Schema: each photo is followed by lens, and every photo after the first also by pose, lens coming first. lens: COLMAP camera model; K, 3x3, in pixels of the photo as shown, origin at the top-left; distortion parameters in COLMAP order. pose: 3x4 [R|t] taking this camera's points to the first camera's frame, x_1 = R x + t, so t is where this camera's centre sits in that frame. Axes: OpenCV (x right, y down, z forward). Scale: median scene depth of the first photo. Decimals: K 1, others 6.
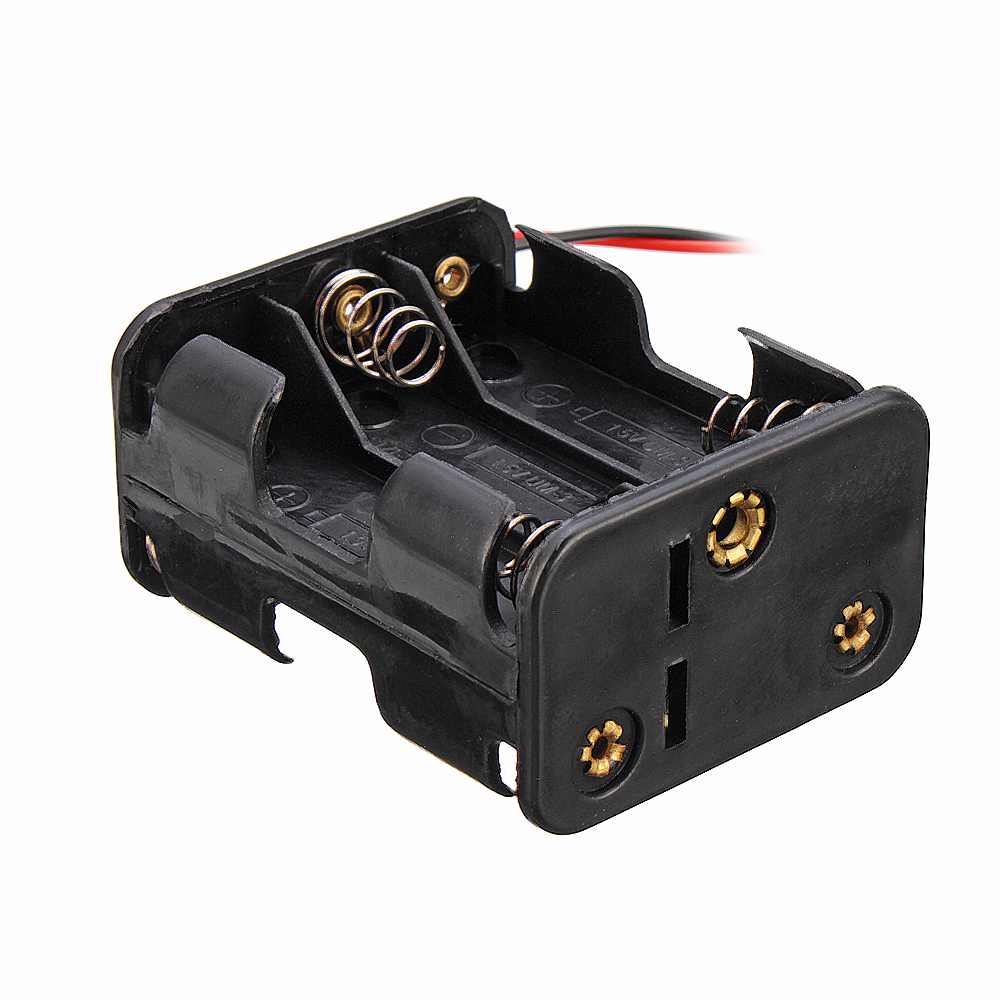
lens RADIAL K [[3685.5, 0, 374.3], [0, 3685.5, 500.4], [0, 0, 1]] dist [0.190286, 2.279686]
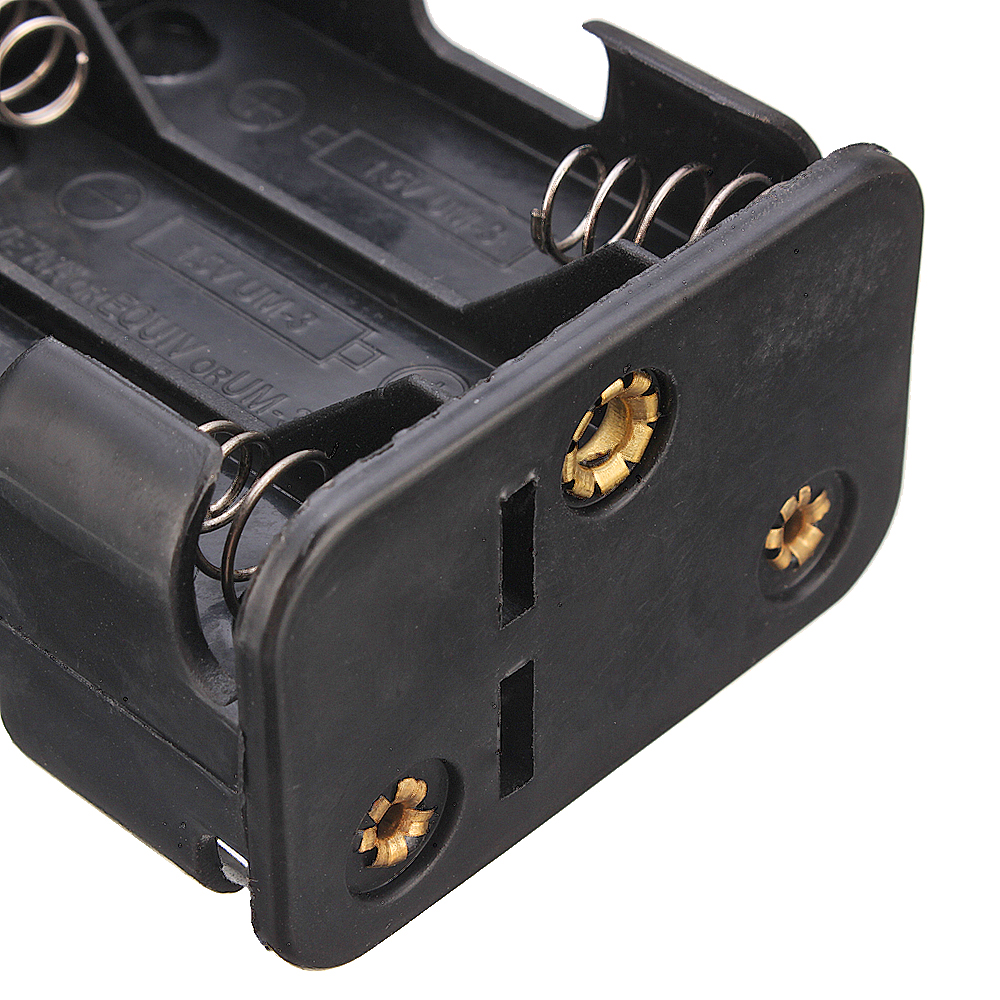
lens RADIAL K [[3685.5, 0, 374.3], [0, 3685.5, 500.4], [0, 0, 1]] dist [0.190286, 2.279686]
pose [[0.995671, -0.062258, 0.069016, 0.021674], [0.046658, 0.976972, 0.208203, -0.101875], [-0.080389, -0.204081, 0.975648, 0.442482]]
